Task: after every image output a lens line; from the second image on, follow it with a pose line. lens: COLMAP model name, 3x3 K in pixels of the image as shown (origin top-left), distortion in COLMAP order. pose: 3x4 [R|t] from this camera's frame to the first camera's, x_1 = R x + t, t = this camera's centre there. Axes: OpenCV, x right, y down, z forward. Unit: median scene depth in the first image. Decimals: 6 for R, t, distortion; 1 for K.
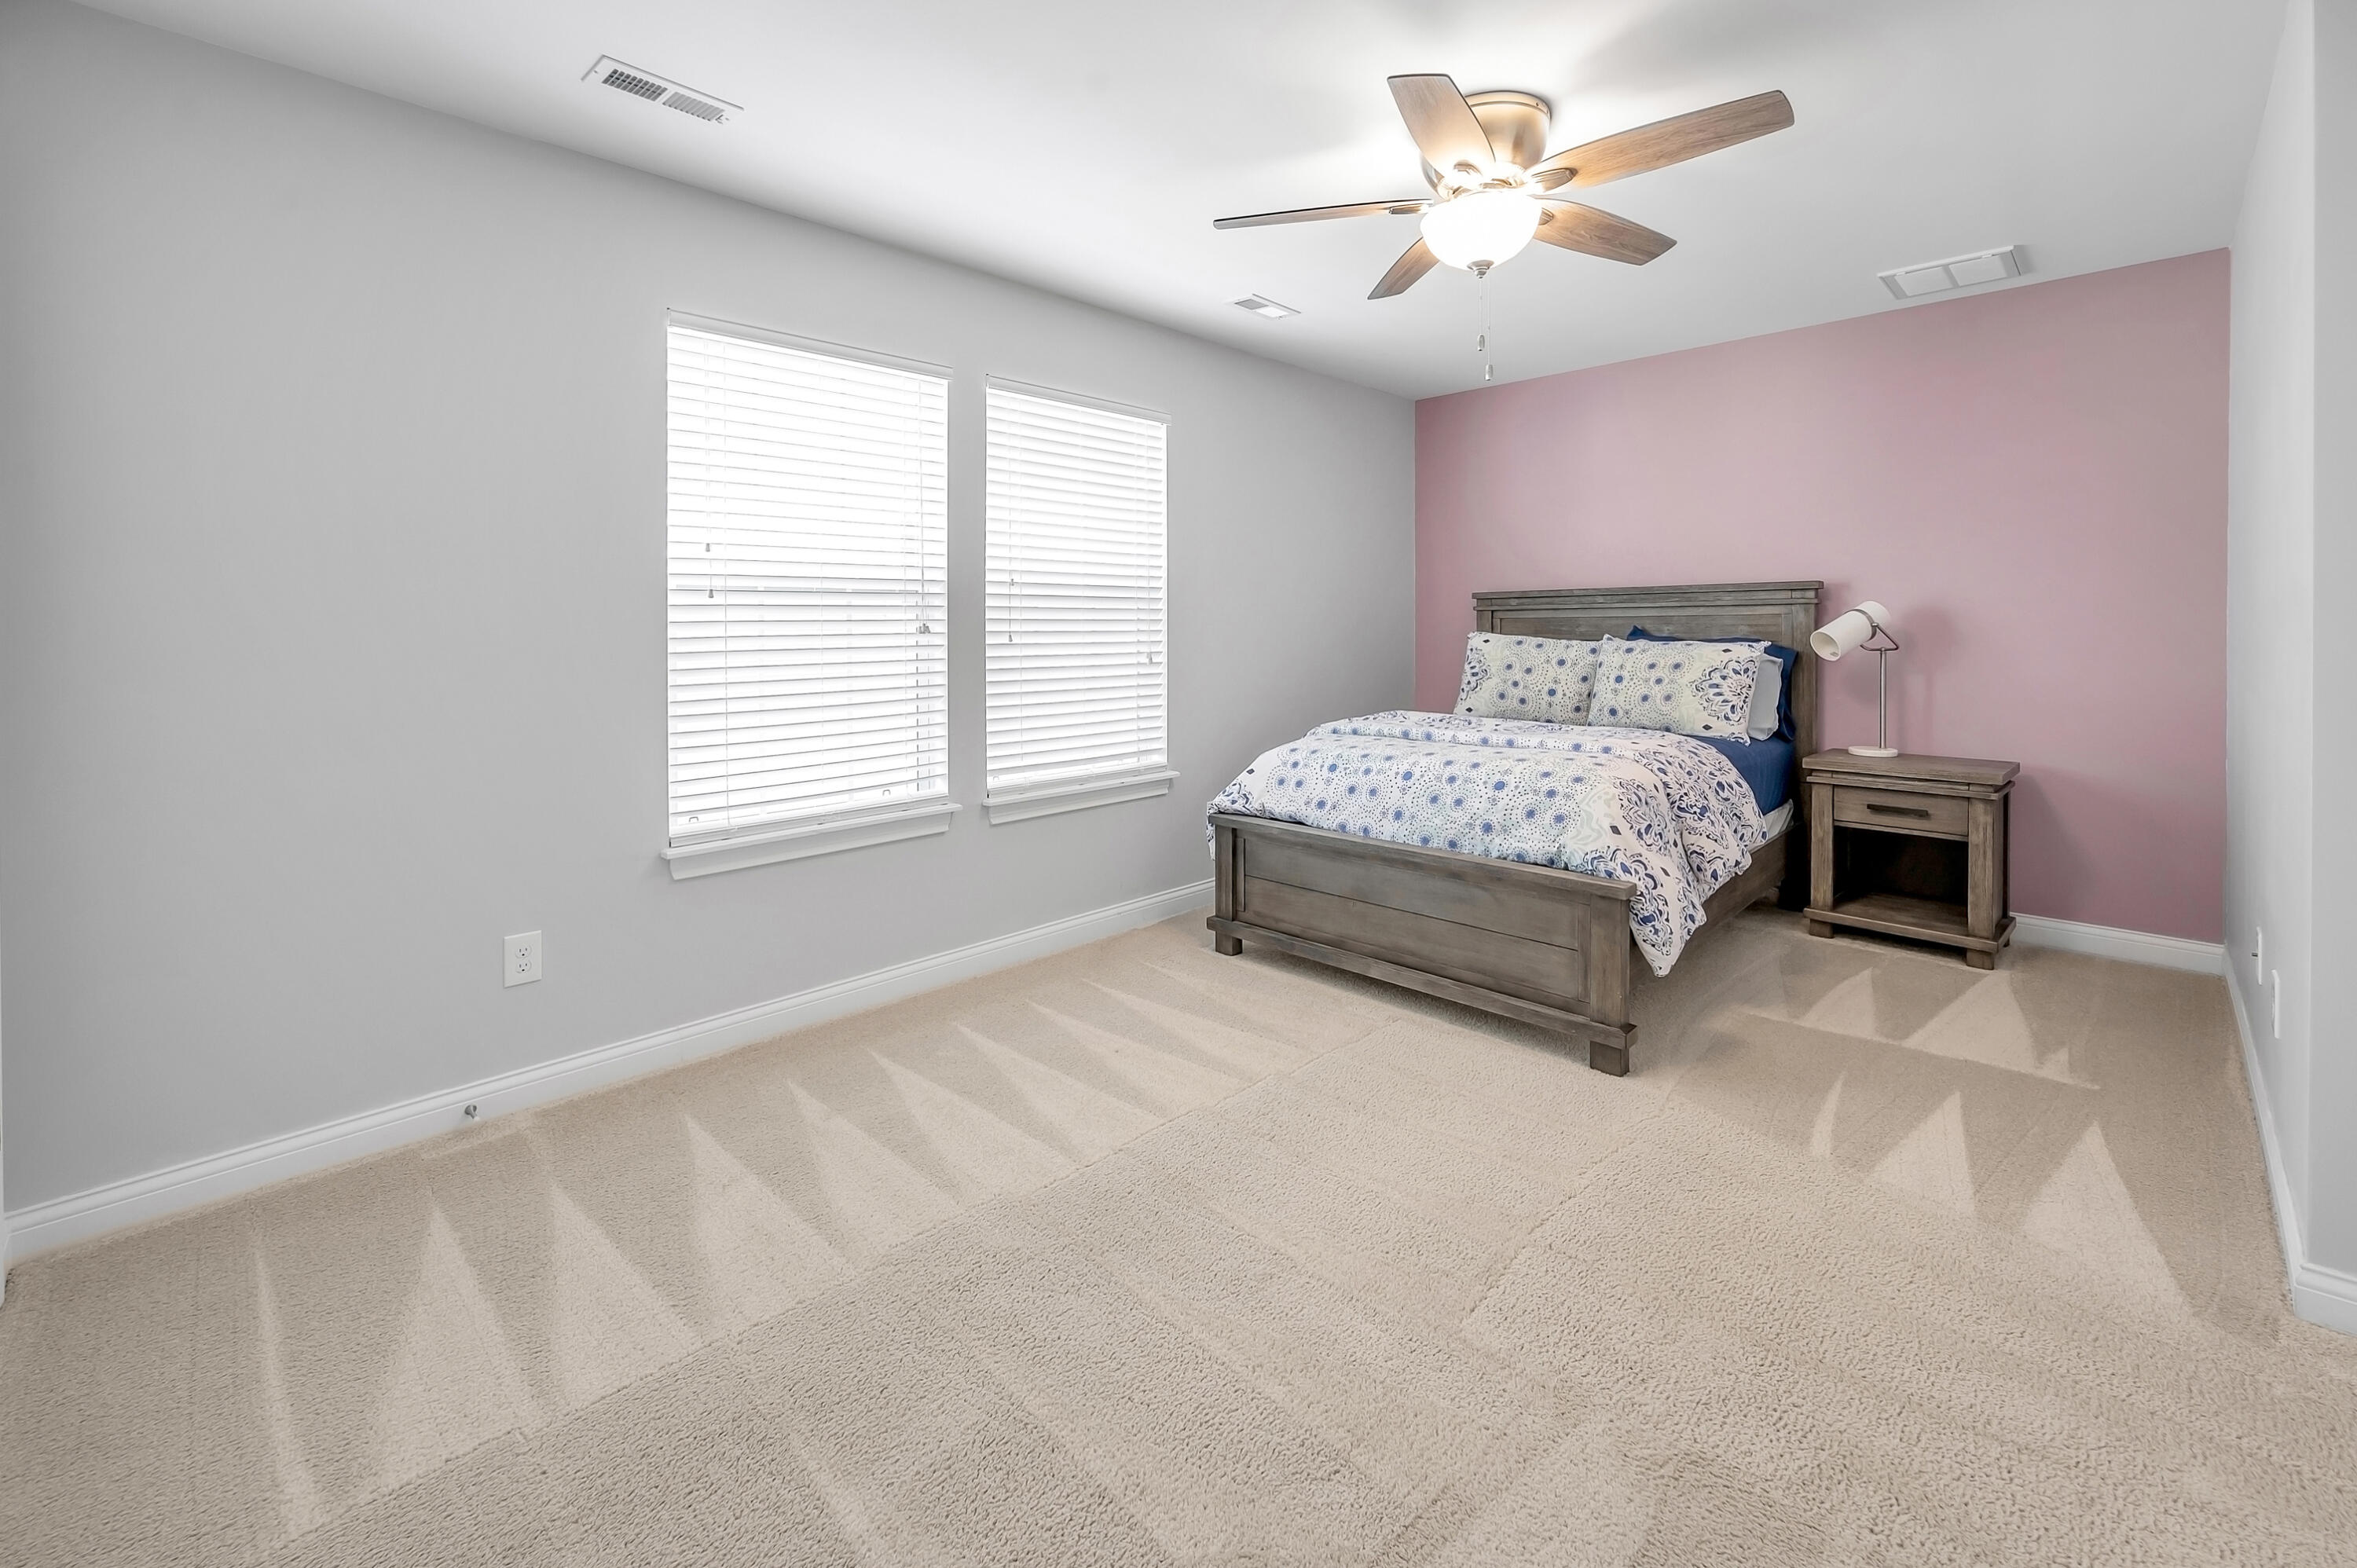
lens RADIAL K [[966.2, 0, 1175.6], [0, 966.2, 776.7], [0, 0, 1]] dist [-0.001856, -0.000265]
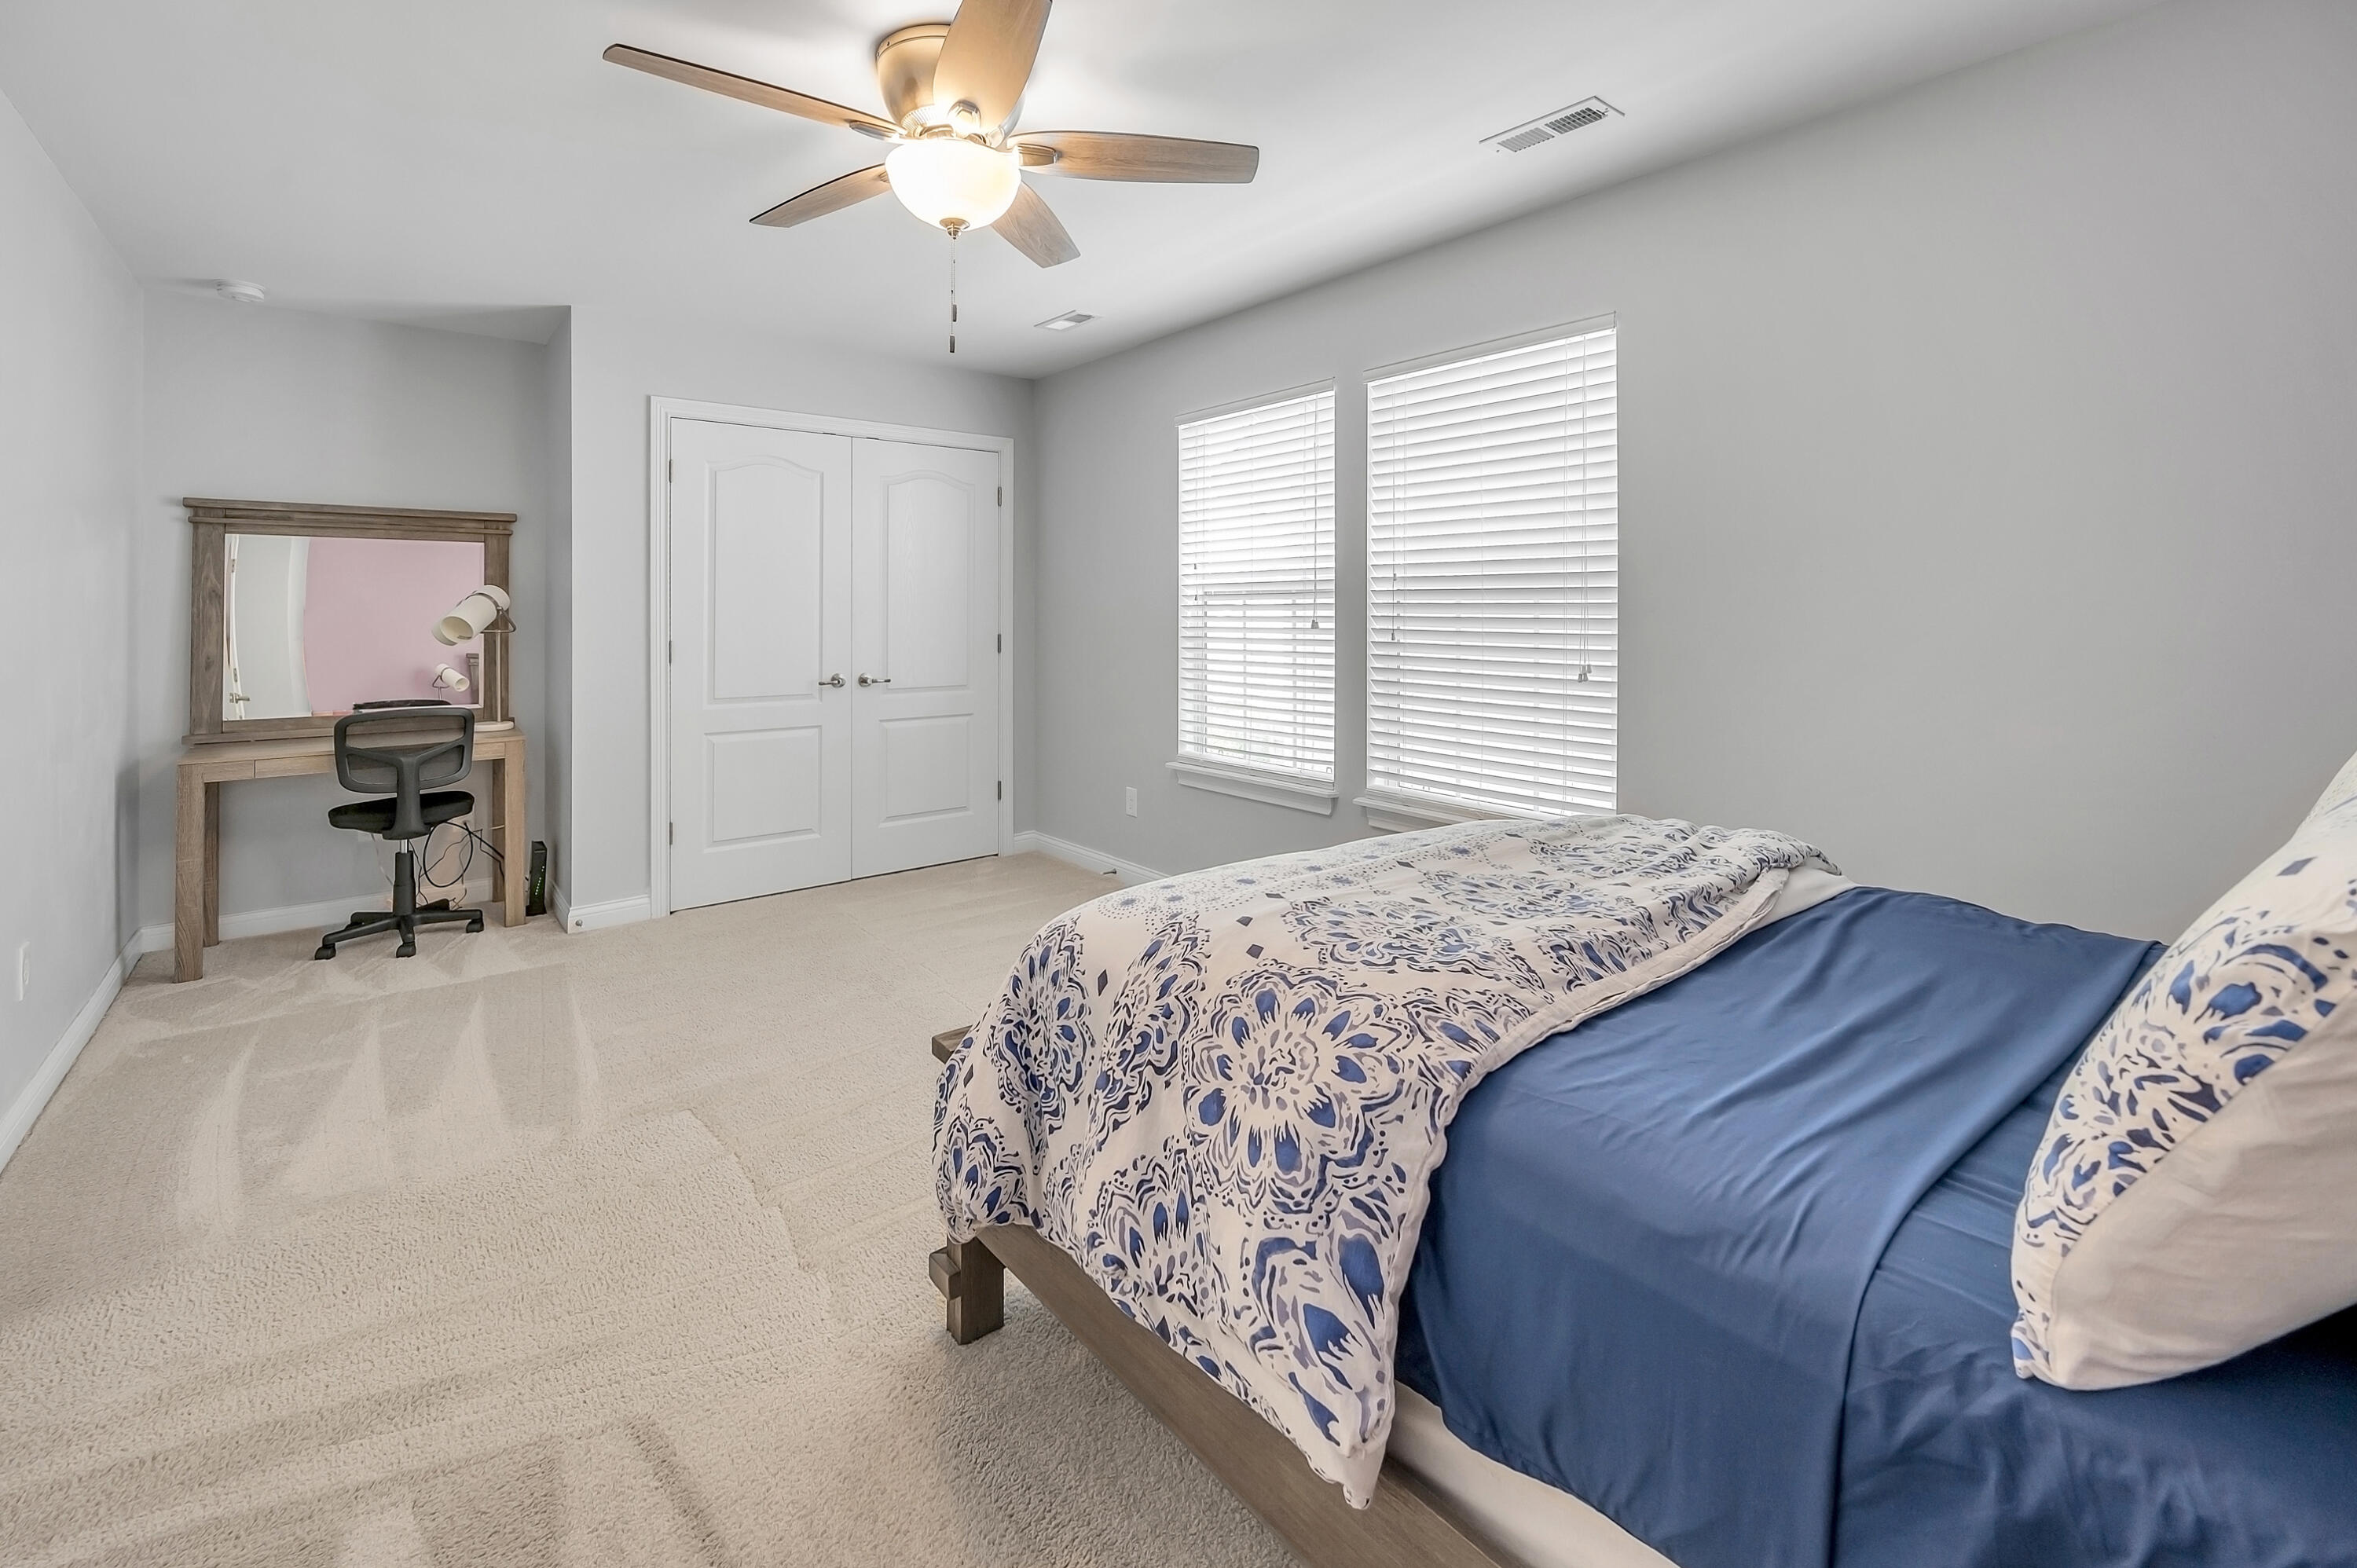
lens RADIAL K [[966.2, 0, 1175.6], [0, 966.2, 776.7], [0, 0, 1]] dist [-0.001856, -0.000265]
pose [[-0.088331, 0.177619, -0.980127, 0.853391], [-0.150423, 0.970310, 0.189396, -0.168111], [0.984668, 0.164164, -0.058990, 0.924697]]
